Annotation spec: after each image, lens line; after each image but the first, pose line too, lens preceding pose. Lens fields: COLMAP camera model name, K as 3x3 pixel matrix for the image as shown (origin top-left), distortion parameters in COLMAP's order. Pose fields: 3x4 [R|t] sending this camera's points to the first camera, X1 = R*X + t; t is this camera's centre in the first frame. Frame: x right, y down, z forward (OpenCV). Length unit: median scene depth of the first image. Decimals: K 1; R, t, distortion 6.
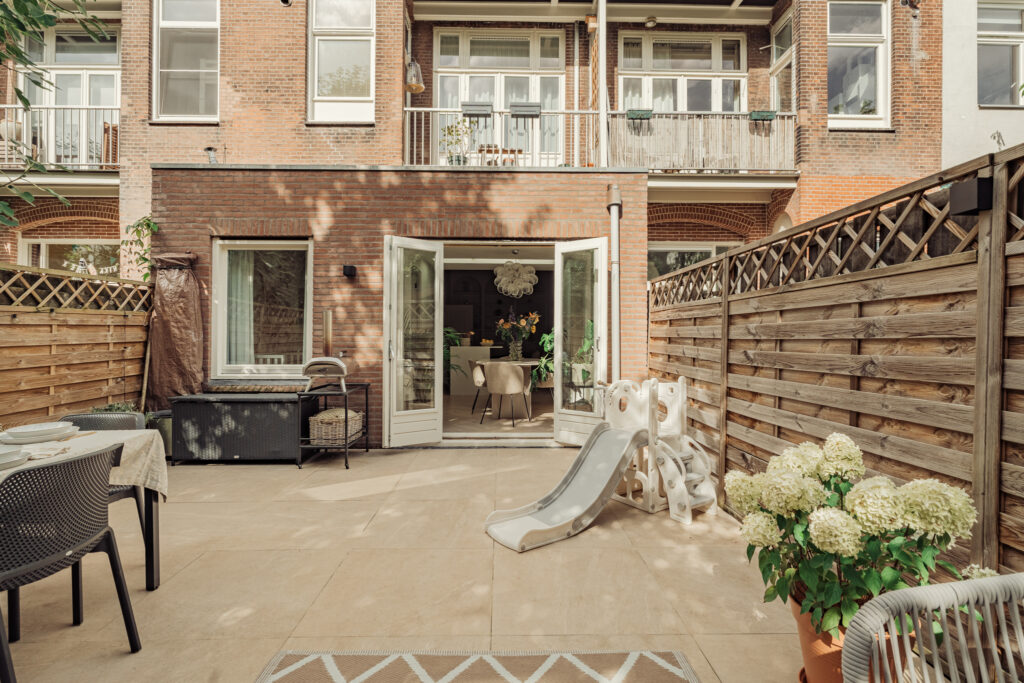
lens RADIAL K [[479.0, 0, 512.7], [0, 479.0, 340.0], [0, 0, 1]] dist [-0.003401, -0.000080]
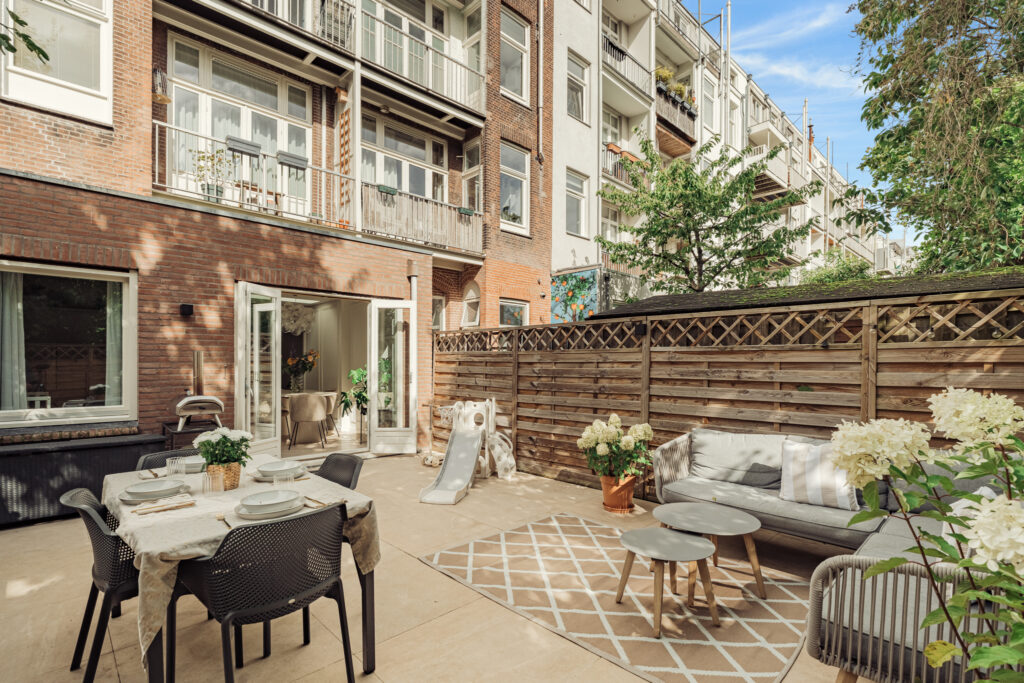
lens RADIAL K [[474.4, 0, 508.5], [0, 474.4, 375.4], [0, 0, 1]] dist [-0.000221, 0.000092]
pose [[0.741413, -0.015230, 0.670876, -0.502284], [0.000867, 0.999763, 0.021738, -0.026399], [-0.671048, -0.015535, 0.741251, -0.193068]]
